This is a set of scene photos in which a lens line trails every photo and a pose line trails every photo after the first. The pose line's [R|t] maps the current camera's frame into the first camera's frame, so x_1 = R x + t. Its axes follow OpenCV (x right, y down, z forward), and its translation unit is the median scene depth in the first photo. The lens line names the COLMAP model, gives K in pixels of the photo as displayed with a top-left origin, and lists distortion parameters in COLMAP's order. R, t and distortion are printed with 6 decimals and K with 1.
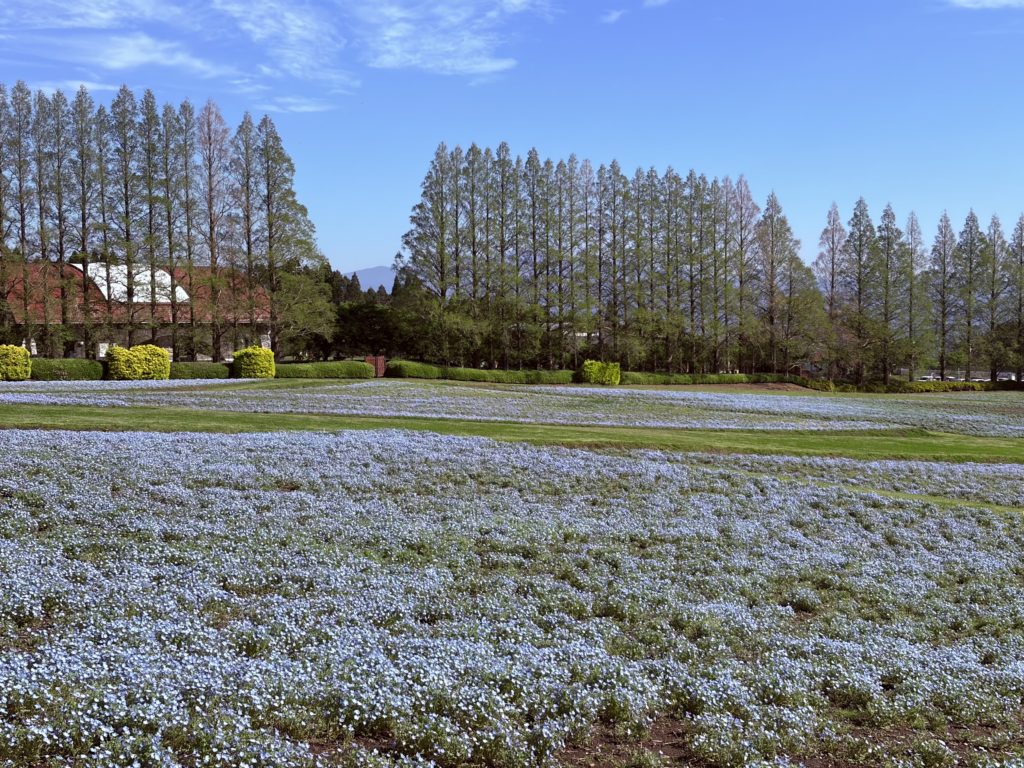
lens RADIAL K [[1526.2, 0, 512.0], [0, 1526.2, 384.0], [0, 0, 1]] dist [0.329450, -1.781413]
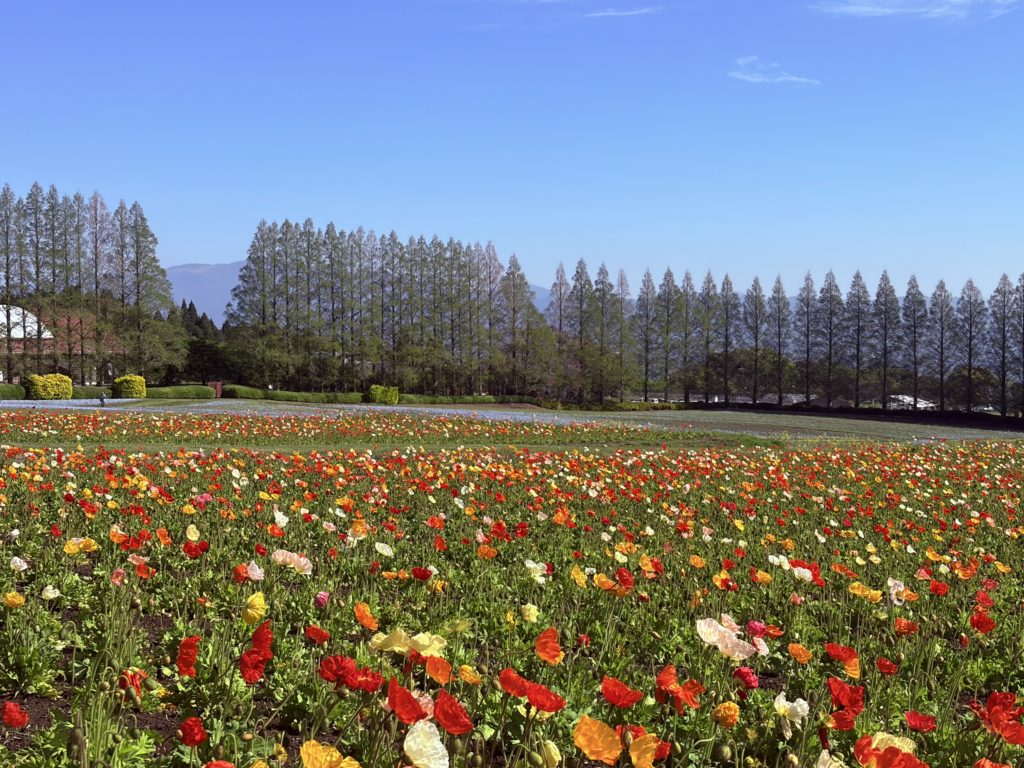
lens RADIAL K [[1690.6, 0, 512.0], [0, 1690.6, 384.0], [0, 0, 1]] dist [0.226153, -0.025085]
pose [[0.987839, 0.001387, 0.155476, -0.055902], [0.001092, 0.999874, -0.015860, 0.006276], [-0.155479, 0.015837, 0.987712, -0.424151]]
